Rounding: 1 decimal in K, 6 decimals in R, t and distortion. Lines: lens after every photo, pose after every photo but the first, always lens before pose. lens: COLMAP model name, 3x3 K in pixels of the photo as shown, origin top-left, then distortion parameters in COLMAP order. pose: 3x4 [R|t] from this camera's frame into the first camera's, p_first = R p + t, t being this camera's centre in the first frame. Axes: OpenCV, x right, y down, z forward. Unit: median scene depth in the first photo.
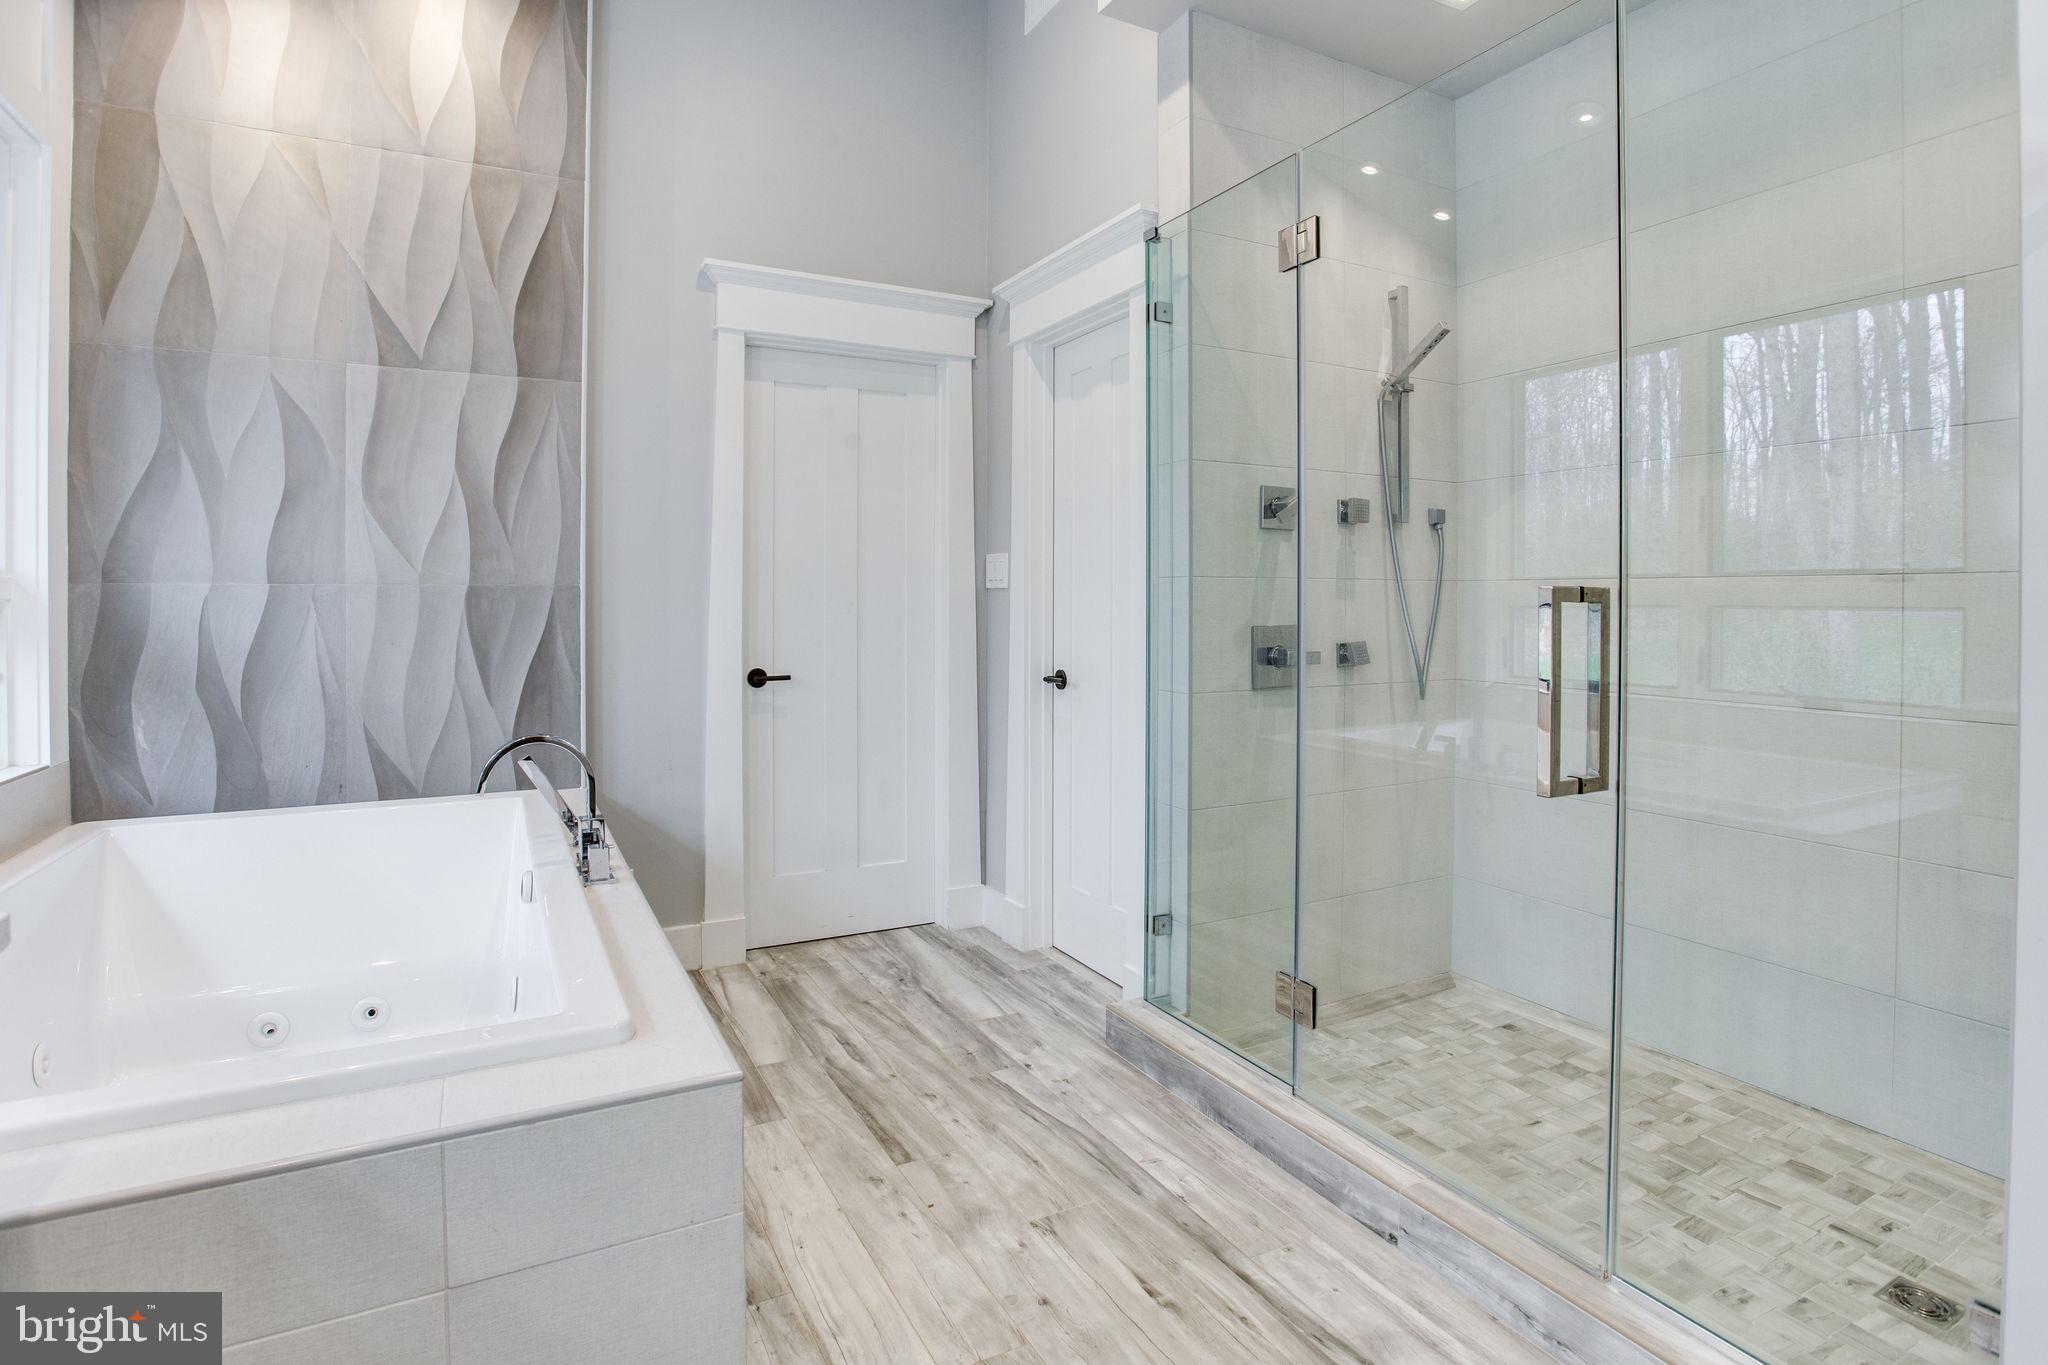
lens RADIAL K [[1042.9, 0, 1029.5], [0, 1042.9, 633.8], [0, 0, 1]] dist [-0.074506, 0.032517]
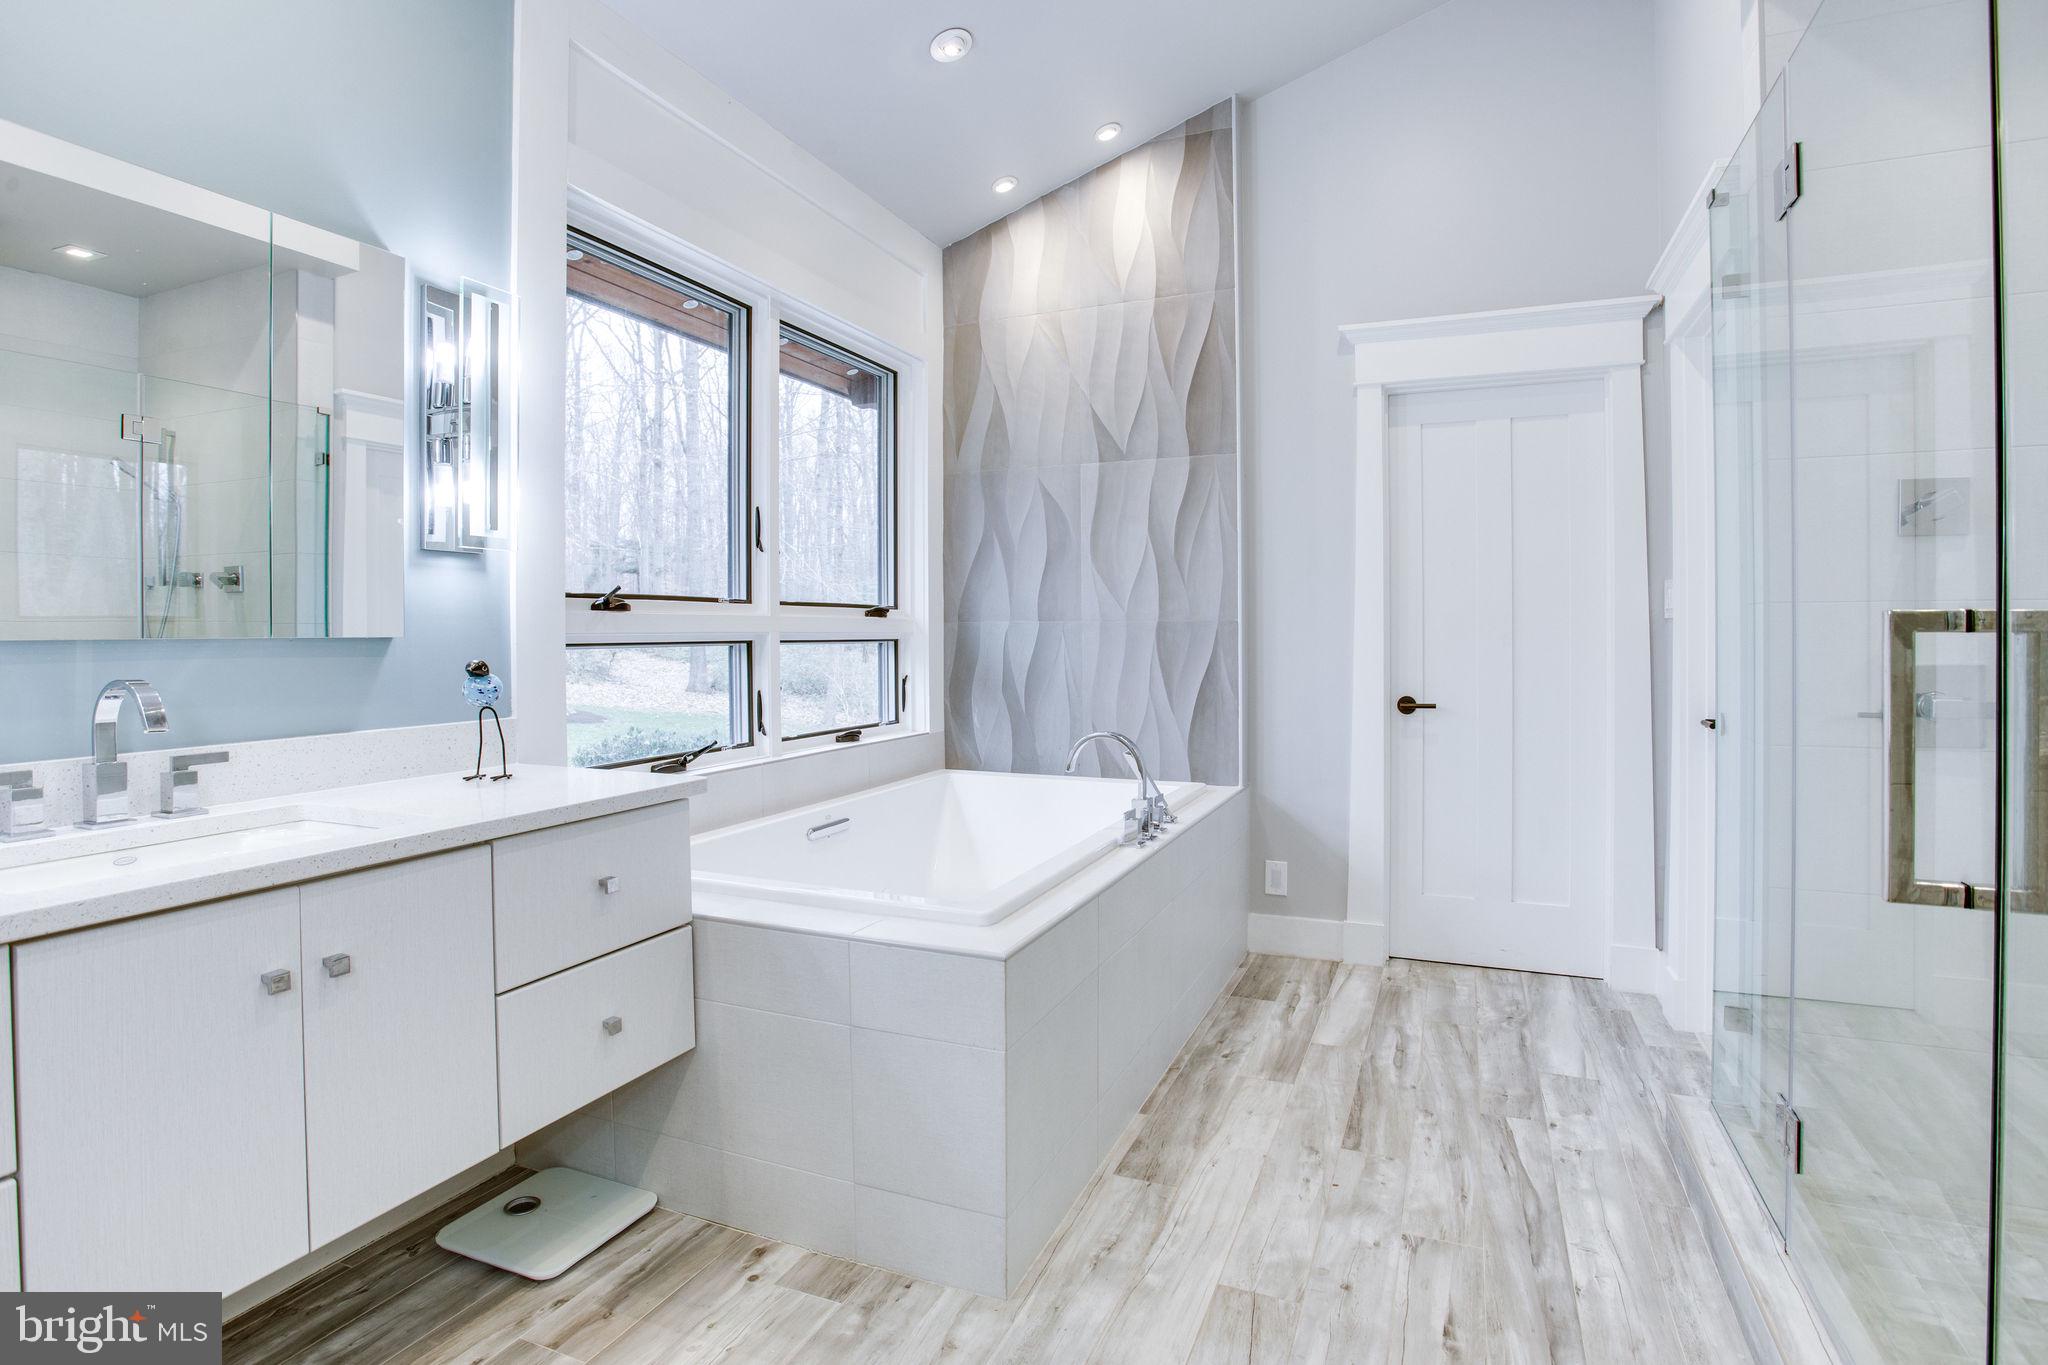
lens RADIAL K [[1025.2, 0, 1024.0], [0, 1025.2, 682.5], [0, 0, 1]] dist [-0.067112, 0.023356]
pose [[0.624557, 0.034716, -0.780208, 0.388014], [-0.021333, 0.999397, 0.027393, -0.000884], [0.780688, -0.000464, 0.624921, 0.049613]]
